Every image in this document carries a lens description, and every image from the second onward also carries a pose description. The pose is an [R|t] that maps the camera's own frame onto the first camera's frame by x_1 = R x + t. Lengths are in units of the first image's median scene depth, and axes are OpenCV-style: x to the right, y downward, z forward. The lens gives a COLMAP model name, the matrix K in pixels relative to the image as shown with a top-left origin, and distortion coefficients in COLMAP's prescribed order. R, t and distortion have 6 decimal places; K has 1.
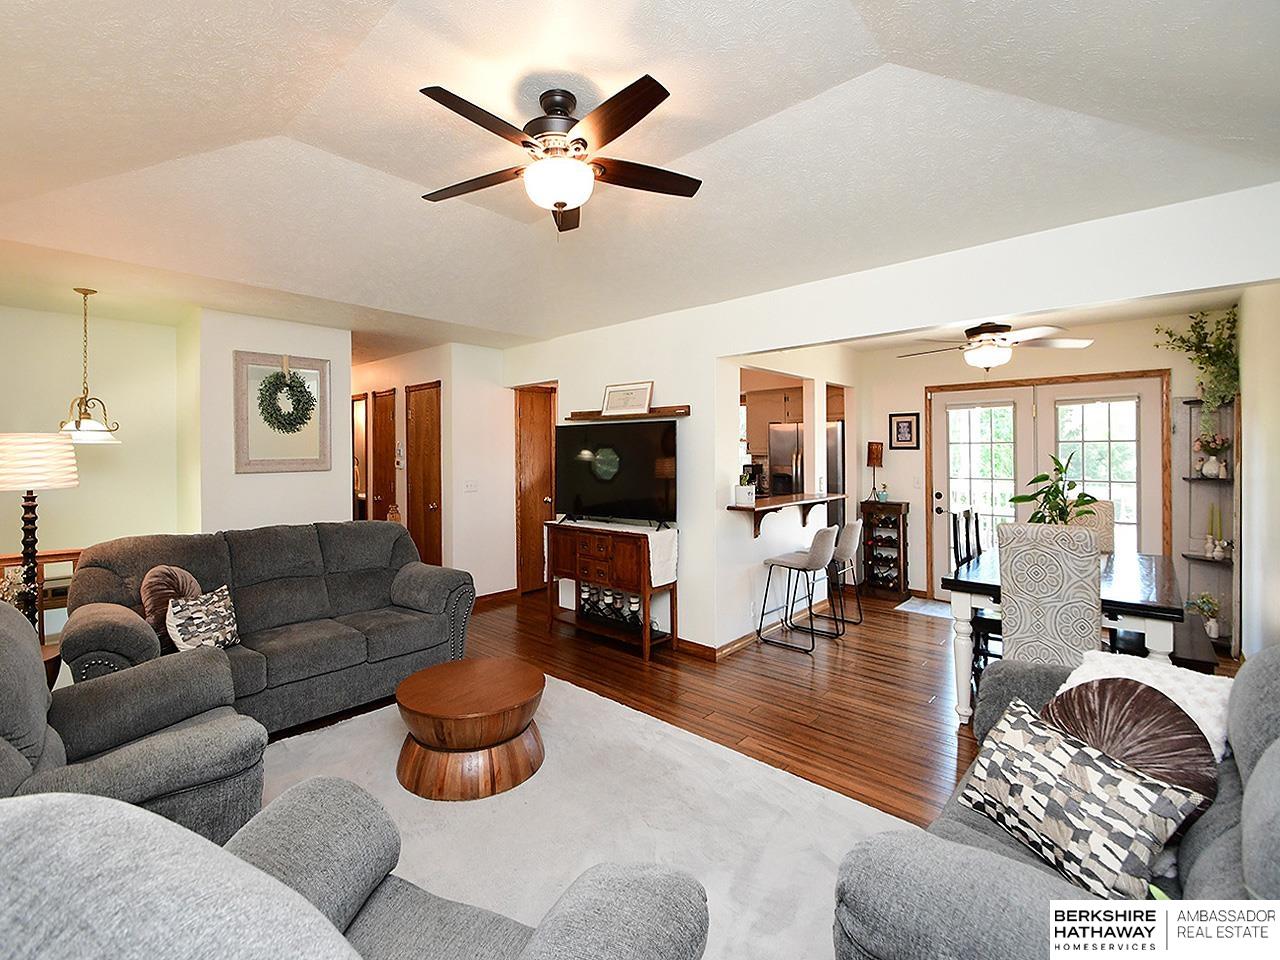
lens RADIAL K [[561.2, 0, 601.2], [0, 561.2, 446.5], [0, 0, 1]] dist [0.000876, -0.009872]
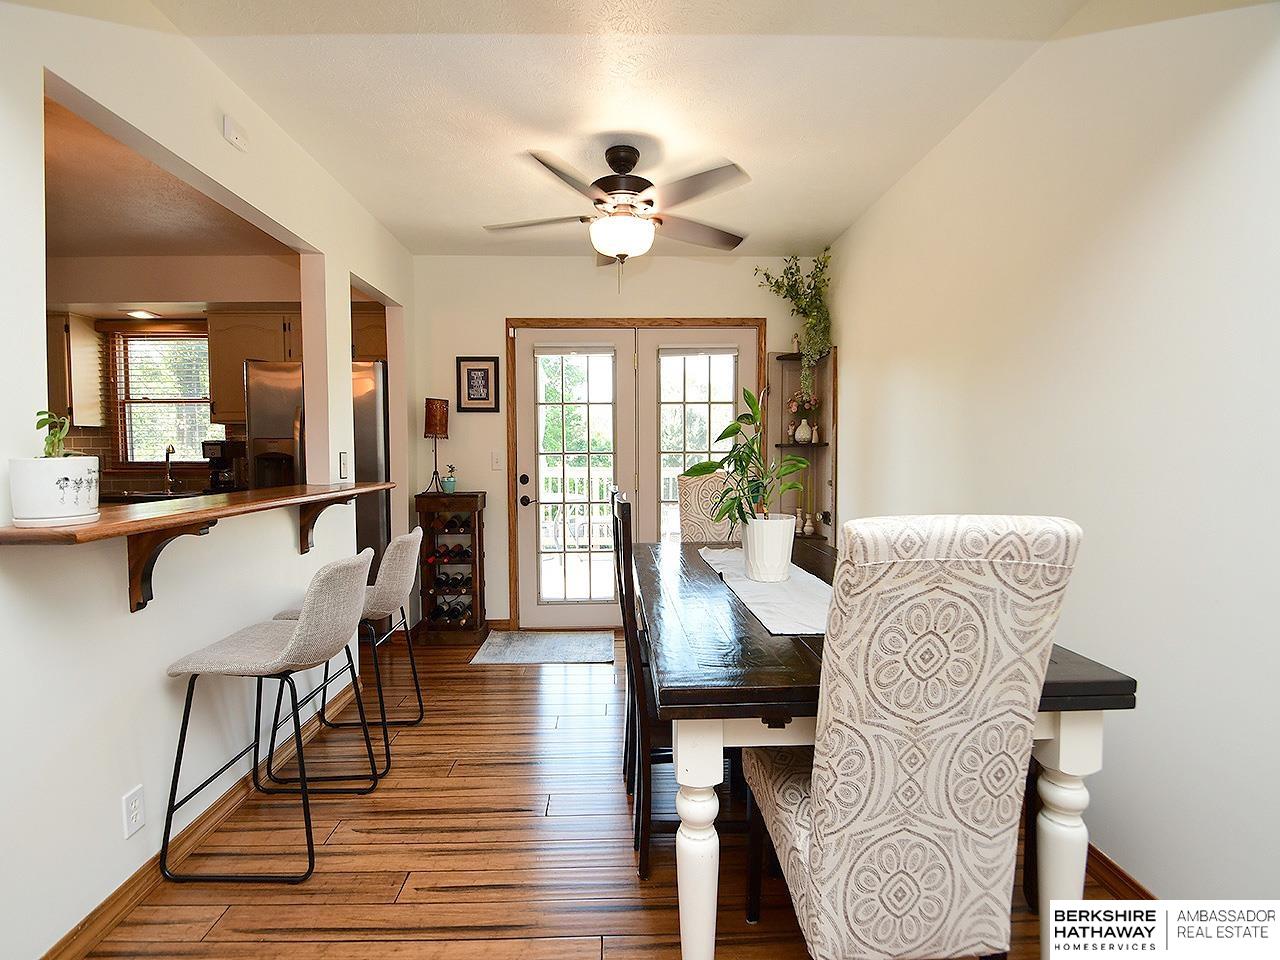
lens RADIAL K [[565.7, 0, 620.2], [0, 565.7, 470.9], [0, 0, 1]] dist [-0.000073, -0.000322]
pose [[0.703171, -0.027377, 0.710494, 0.191207], [-0.004861, 0.999050, 0.043307, 0.046871], [-0.711004, -0.033906, 0.702370, 0.429729]]
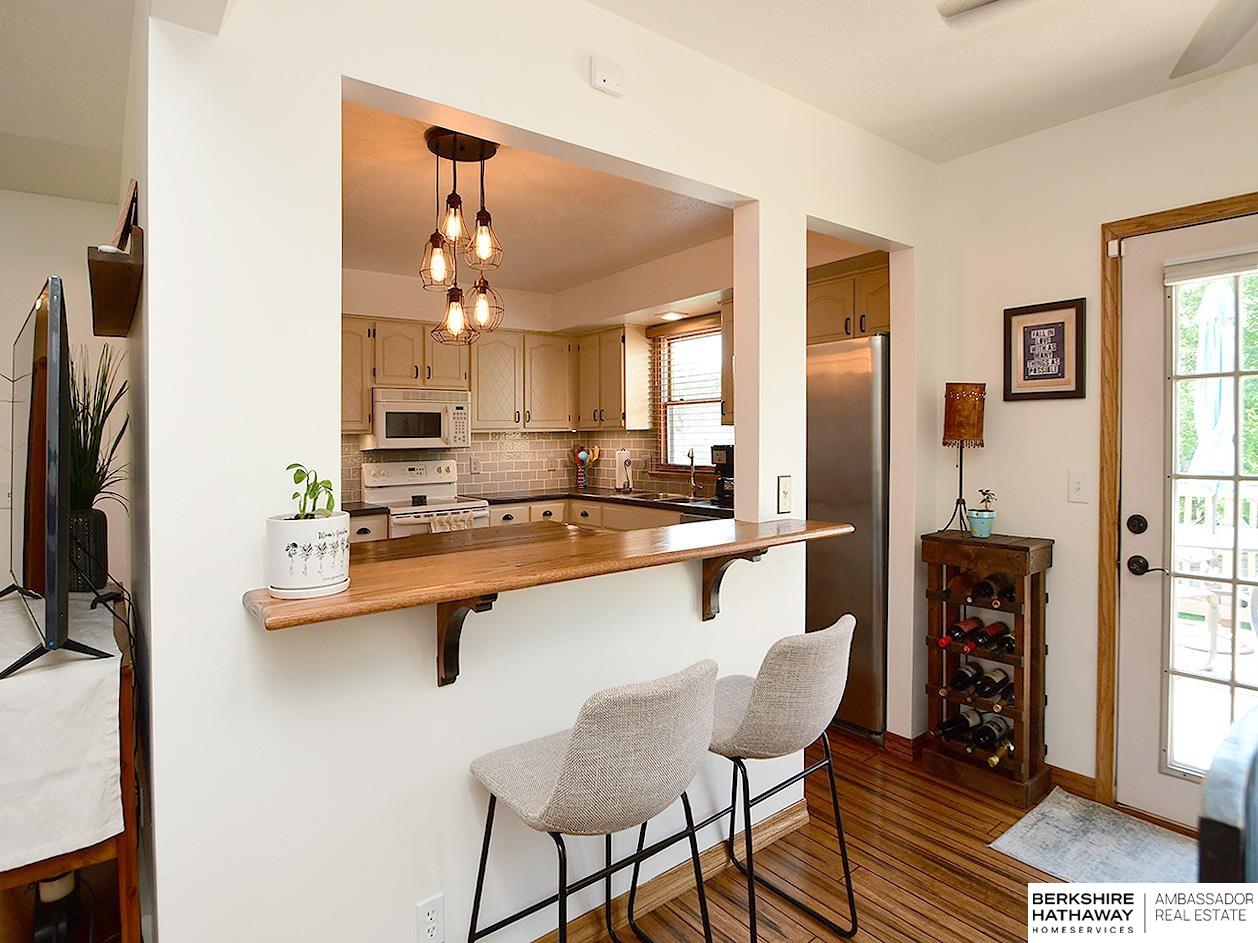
lens RADIAL K [[670.4, 0, 623.5], [0, 670.4, 455.6], [0, 0, 1]] dist [-0.005207, -0.001413]
pose [[0.990921, -0.005738, -0.134325, 0.333945], [0.010920, 0.999223, 0.037874, 0.023859], [0.134003, -0.038997, 0.990213, 0.534827]]
